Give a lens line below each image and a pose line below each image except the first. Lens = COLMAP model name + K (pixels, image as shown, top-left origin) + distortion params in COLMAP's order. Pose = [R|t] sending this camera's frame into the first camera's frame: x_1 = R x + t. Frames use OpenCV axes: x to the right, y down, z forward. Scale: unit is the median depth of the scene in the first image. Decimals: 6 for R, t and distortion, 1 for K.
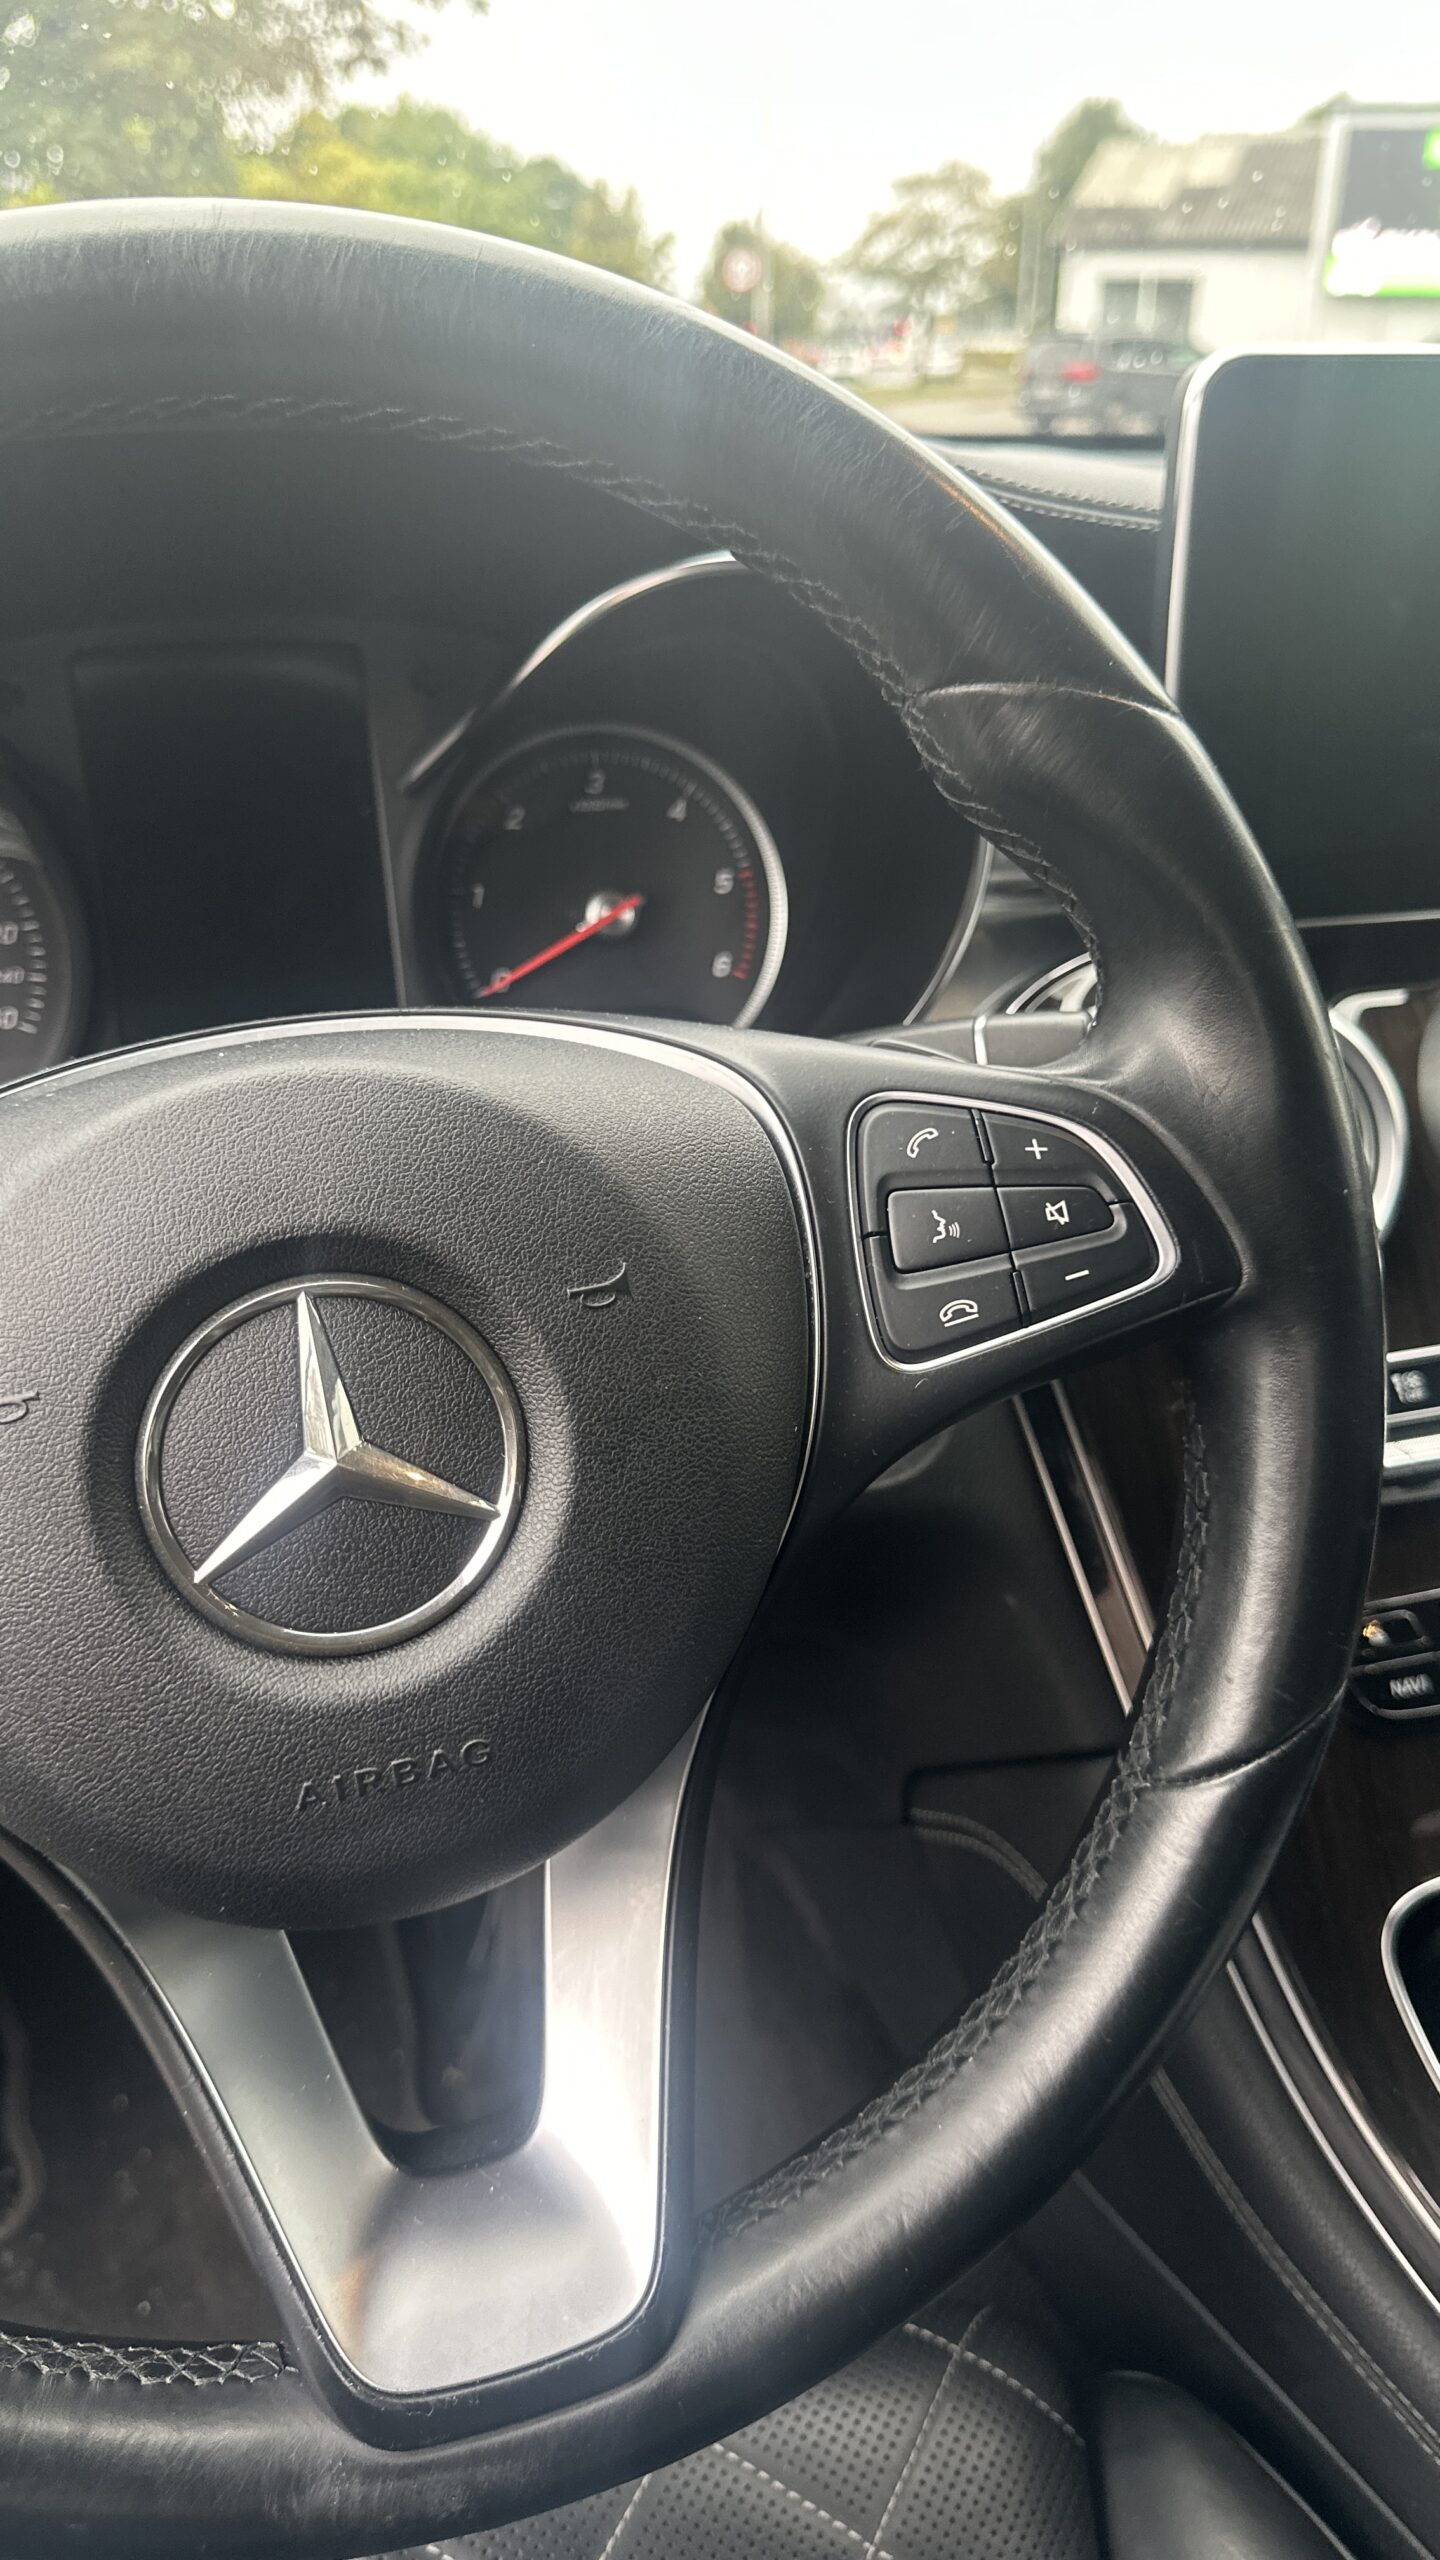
lens RADIAL K [[1811.6, 0, 702.6], [0, 1811.6, 1286.1], [0, 0, 1]] dist [0.084367, -0.130639]
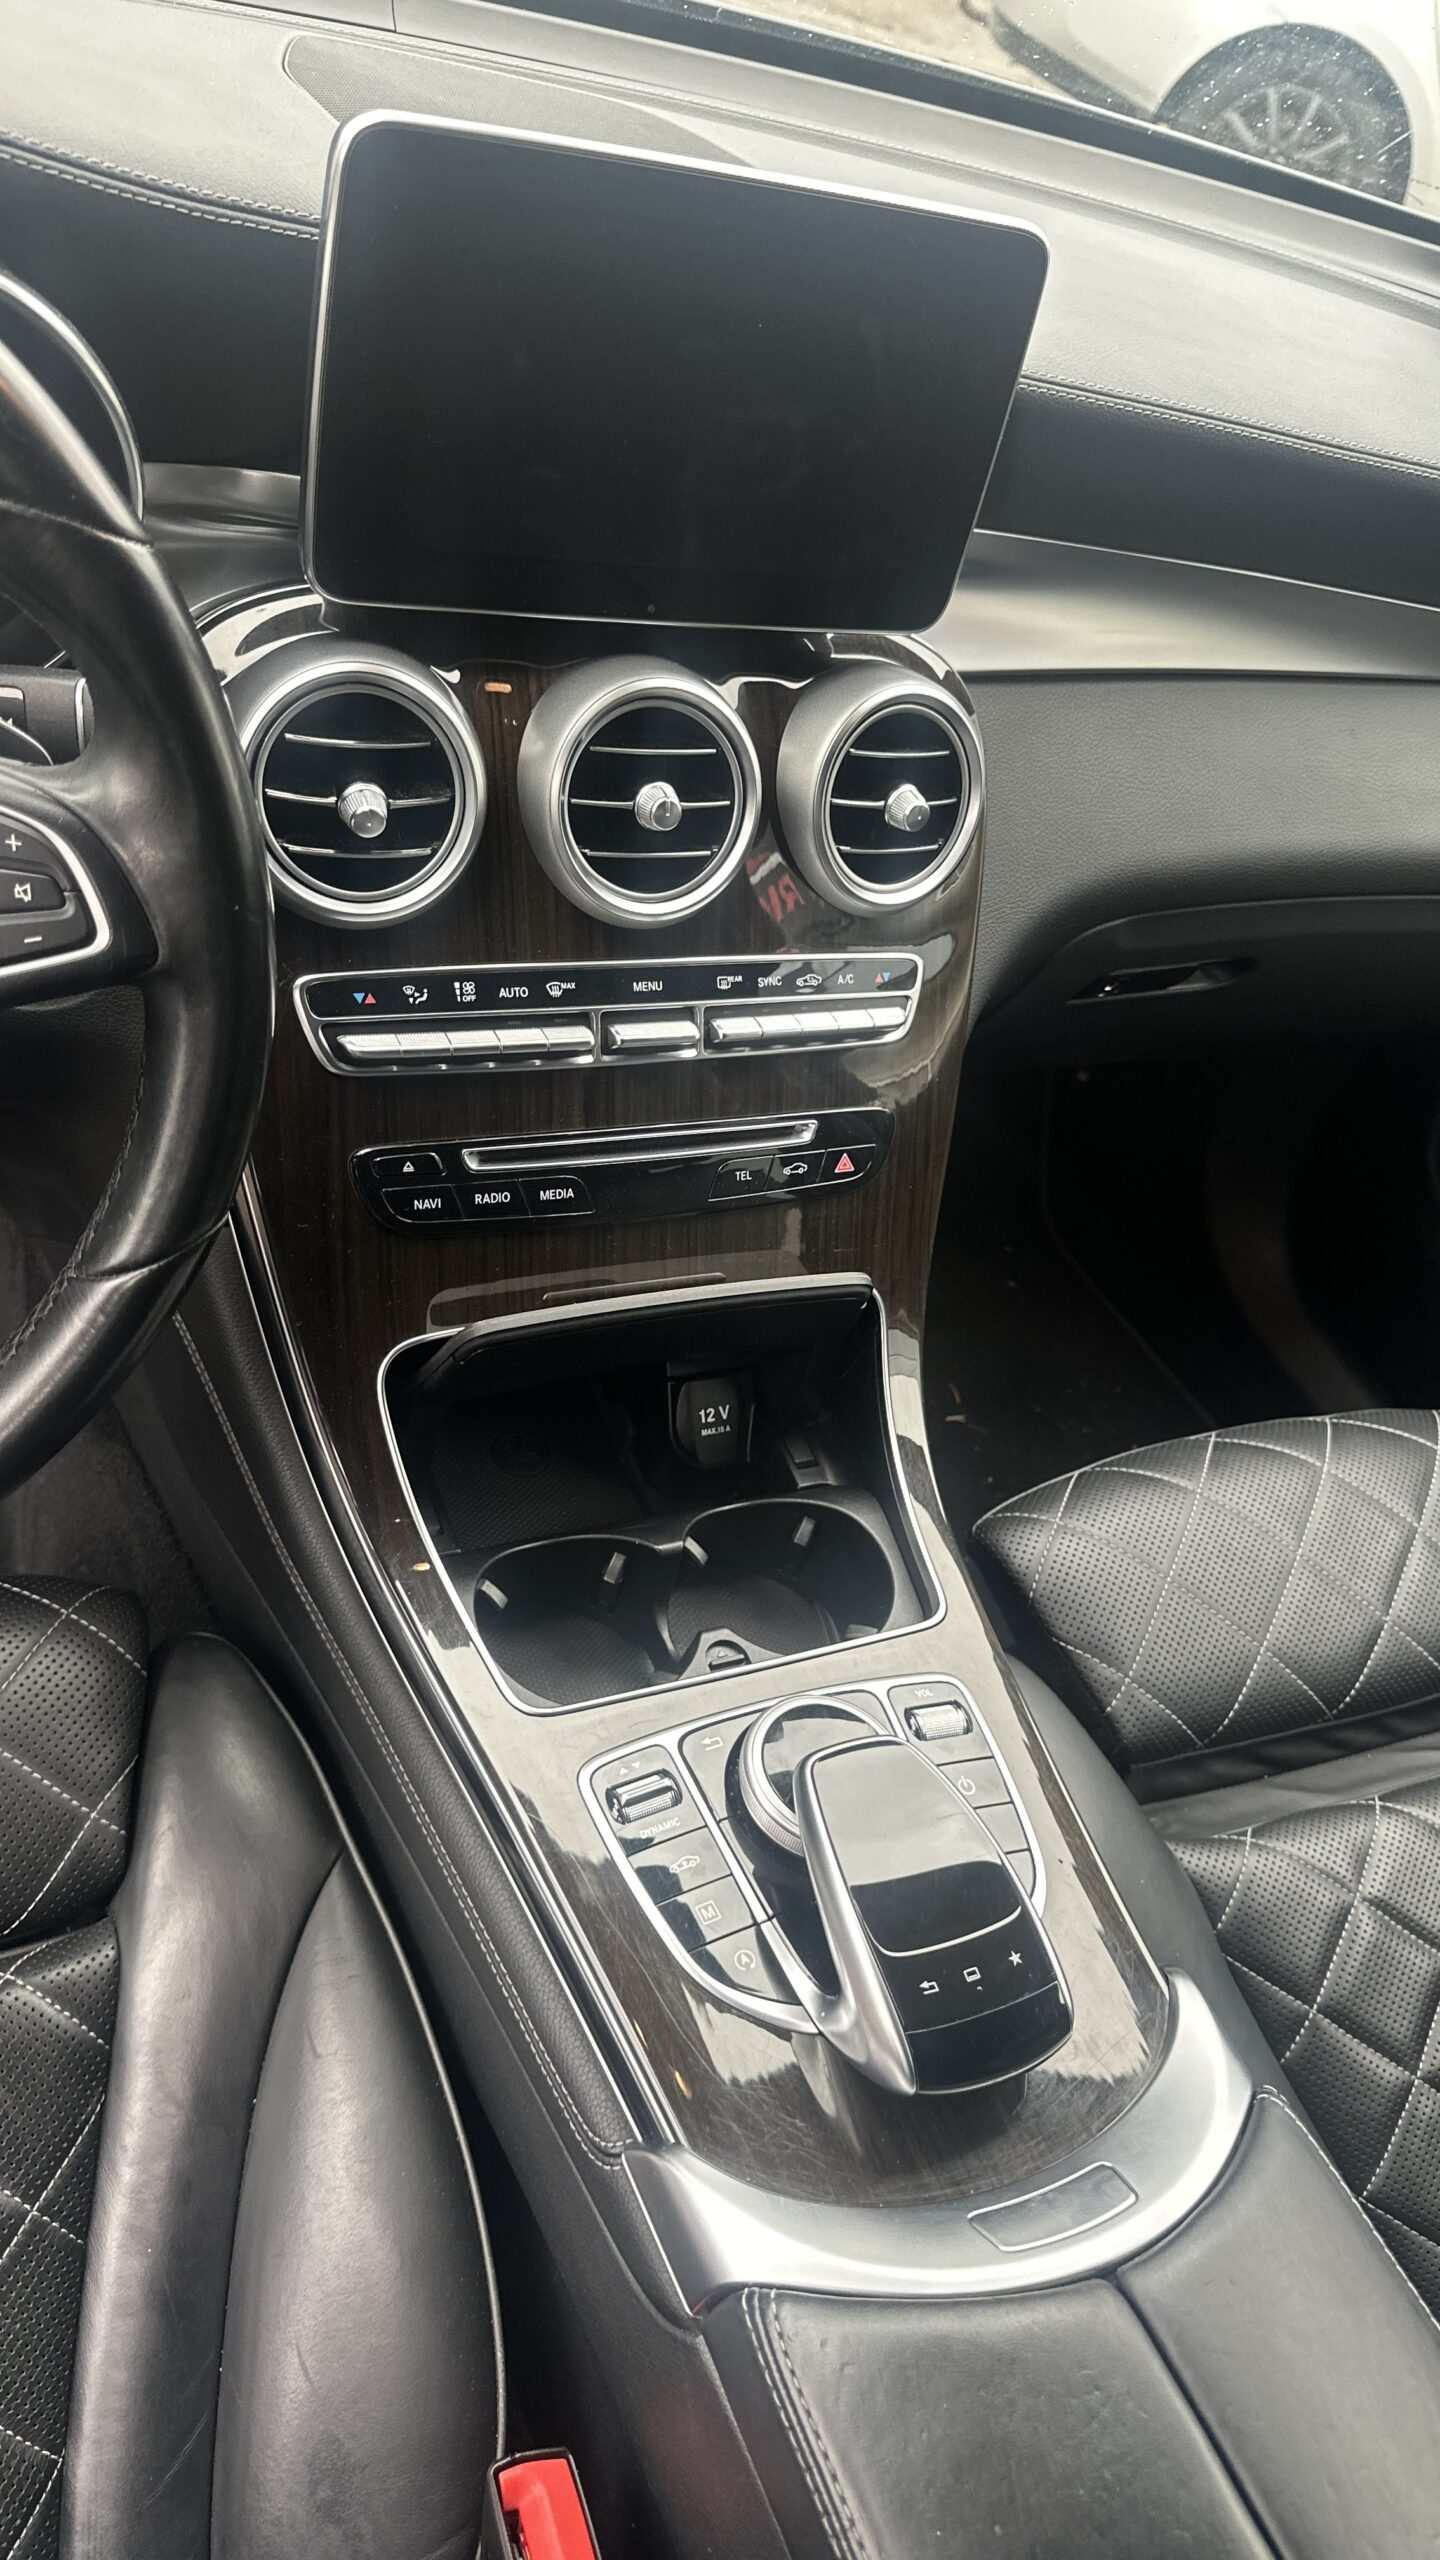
lens RADIAL K [[1804.5, 0, 698.8], [0, 1804.5, 1261.3], [0, 0, 1]] dist [0.132168, -0.232015]
pose [[0.965932, 0.098260, 0.239416, 0.279799], [-0.168197, 0.941446, 0.292214, -0.197294], [-0.196684, -0.322528, 0.925900, -0.365540]]
